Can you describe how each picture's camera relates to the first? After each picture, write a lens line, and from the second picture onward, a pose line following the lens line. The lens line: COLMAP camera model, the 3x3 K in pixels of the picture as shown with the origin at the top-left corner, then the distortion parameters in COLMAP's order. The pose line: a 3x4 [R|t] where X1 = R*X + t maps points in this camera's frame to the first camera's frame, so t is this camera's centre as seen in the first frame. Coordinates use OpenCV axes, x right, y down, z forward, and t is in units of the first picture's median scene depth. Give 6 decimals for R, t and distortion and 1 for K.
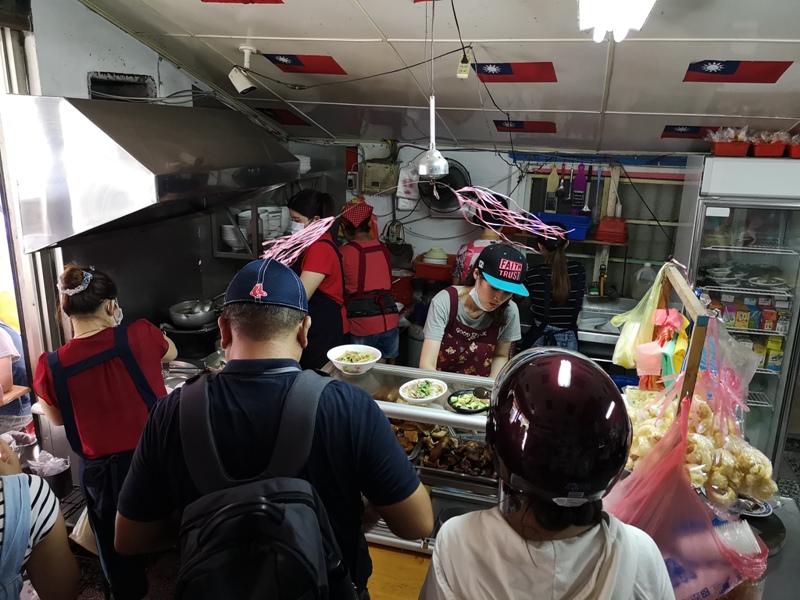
lens RADIAL K [[624.8, 0, 401.1], [0, 624.8, 300.8], [0, 0, 1]] dist [0.061896, -0.053795]
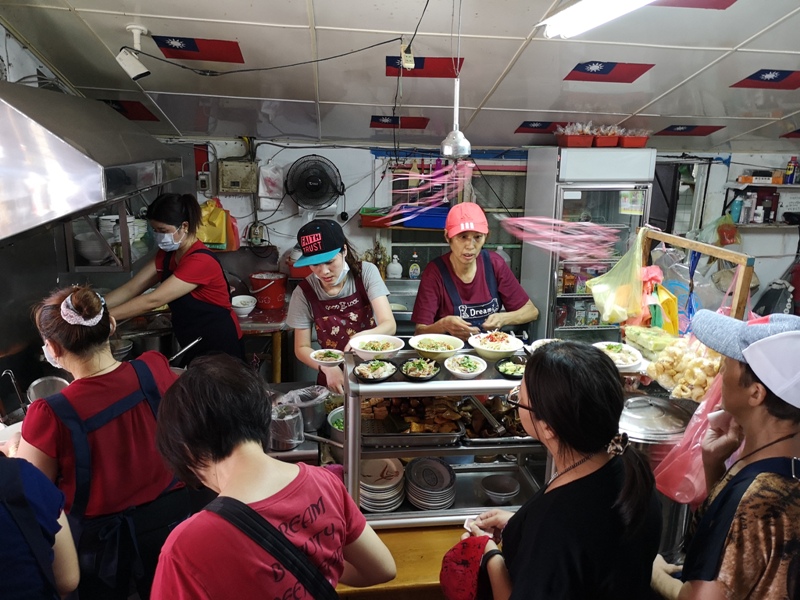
lens RADIAL K [[624.8, 0, 399.2], [0, 624.8, 302.2], [0, 0, 1]] dist [0.061896, -0.053795]
pose [[0.923003, -0.102276, 0.370953, -0.244819], [0.106044, 0.994308, 0.010284, 0.009915], [-0.369893, 0.029845, 0.928595, 0.047034]]
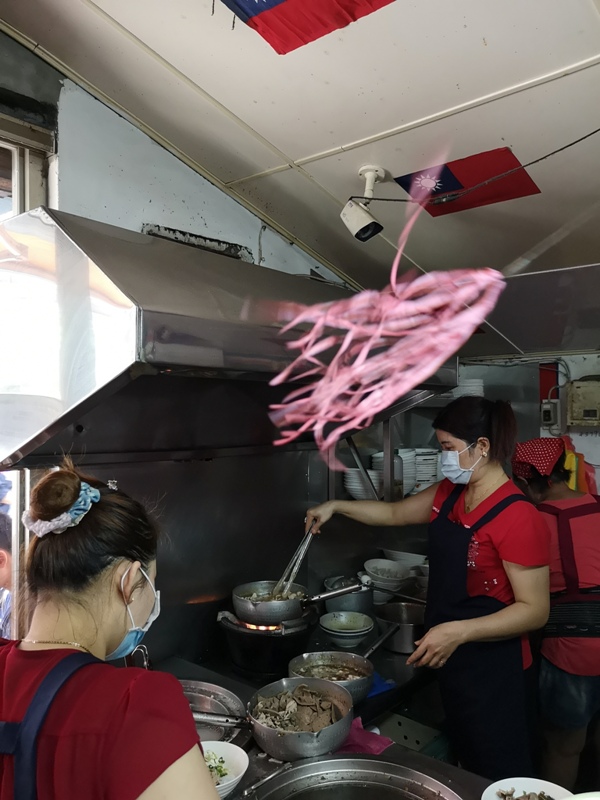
lens RADIAL K [[624.8, 0, 301.4], [0, 624.8, 399.9], [0, 0, 1]] dist [0.061896, -0.053795]
pose [[0.900673, -0.040473, -0.432608, -0.036971], [-0.089464, 0.957043, -0.275797, 0.001286], [0.425187, 0.287106, 0.858362, 0.444491]]
